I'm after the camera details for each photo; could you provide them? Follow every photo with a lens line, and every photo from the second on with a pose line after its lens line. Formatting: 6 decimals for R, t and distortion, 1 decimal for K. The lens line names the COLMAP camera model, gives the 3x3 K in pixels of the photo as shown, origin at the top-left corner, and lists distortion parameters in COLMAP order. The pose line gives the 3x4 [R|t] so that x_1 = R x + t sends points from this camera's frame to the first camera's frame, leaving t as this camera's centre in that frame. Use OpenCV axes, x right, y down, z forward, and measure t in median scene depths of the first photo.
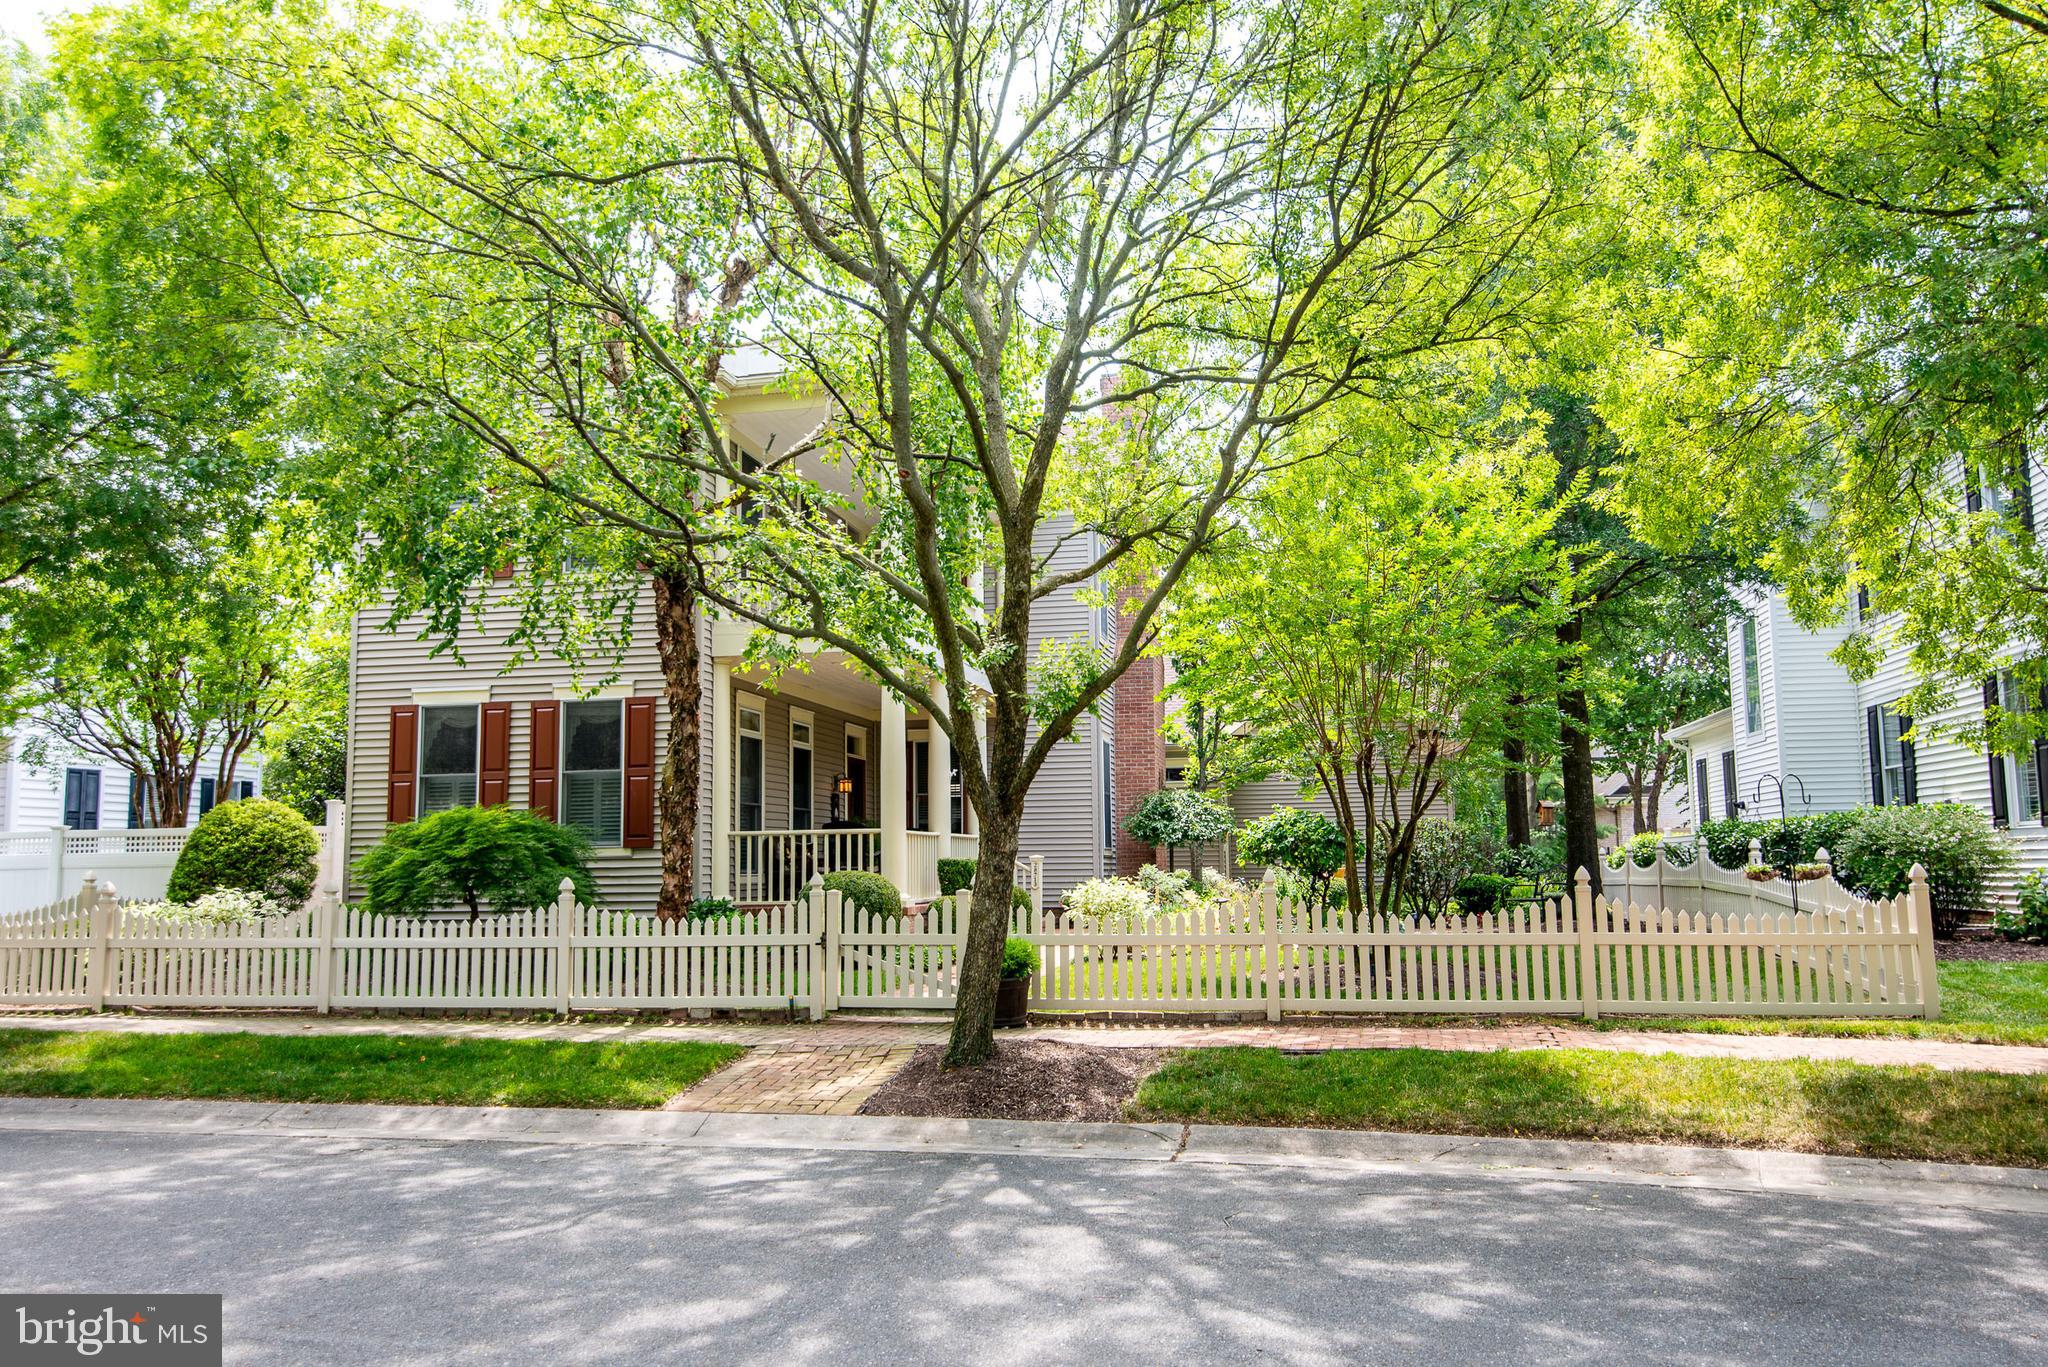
lens RADIAL K [[1564.2, 0, 1024.0], [0, 1564.2, 683.5], [0, 0, 1]] dist [0.017933, -0.004659]
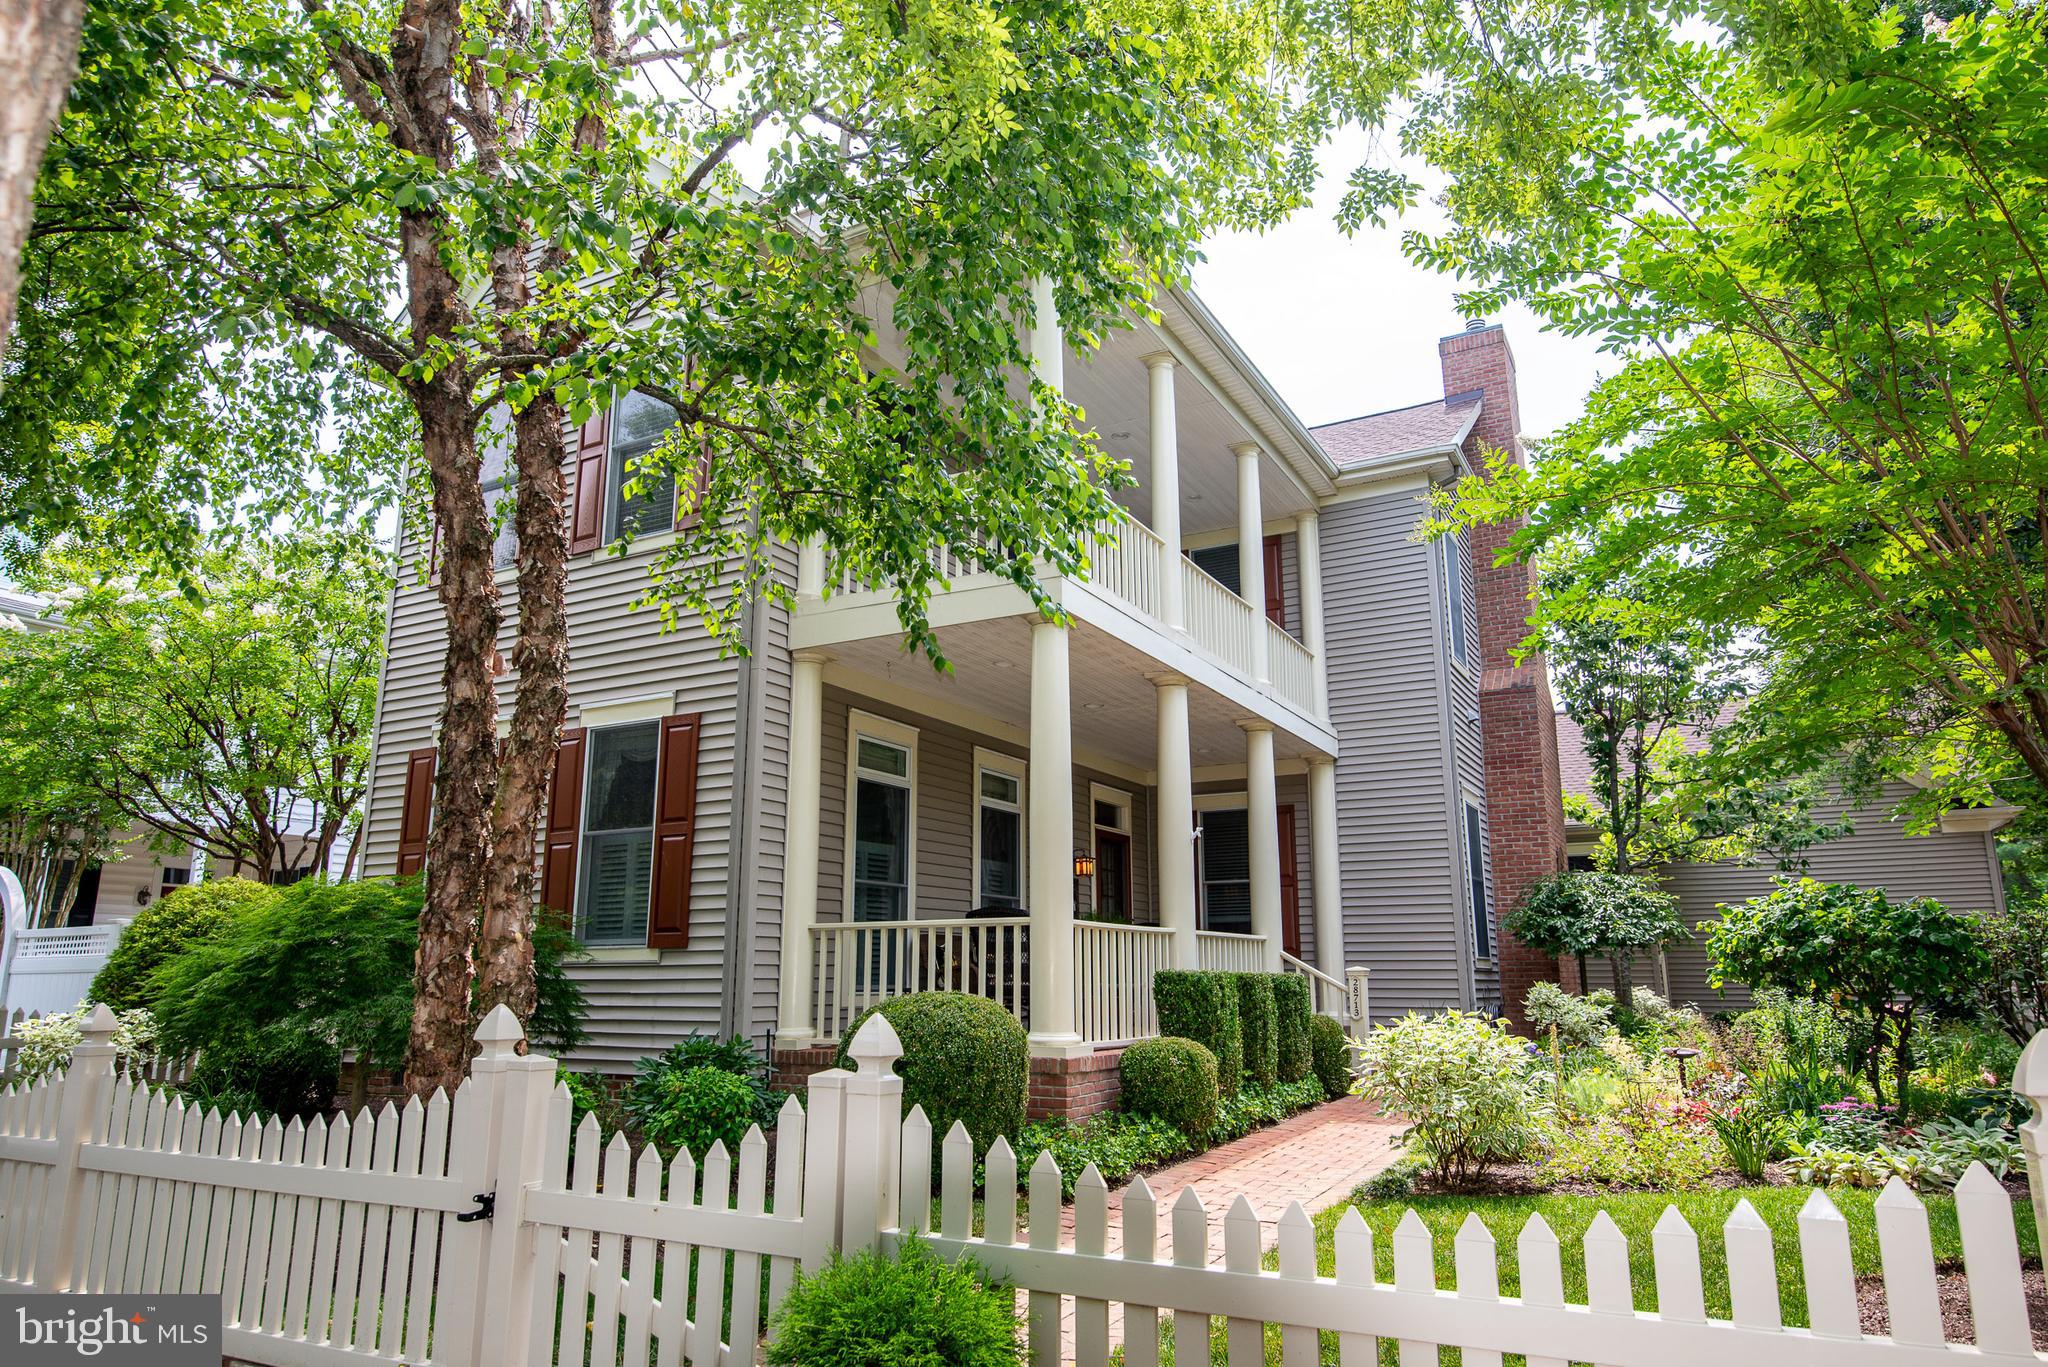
lens RADIAL K [[1282.6, 0, 1024.0], [0, 1282.6, 683.5], [0, 0, 1]] dist [0.007234, -0.000881]
pose [[0.951163, -0.059354, -0.302930, 0.047415], [0.025964, 0.993246, -0.113088, 0.051721], [0.307596, 0.099700, 0.946279, 0.459258]]
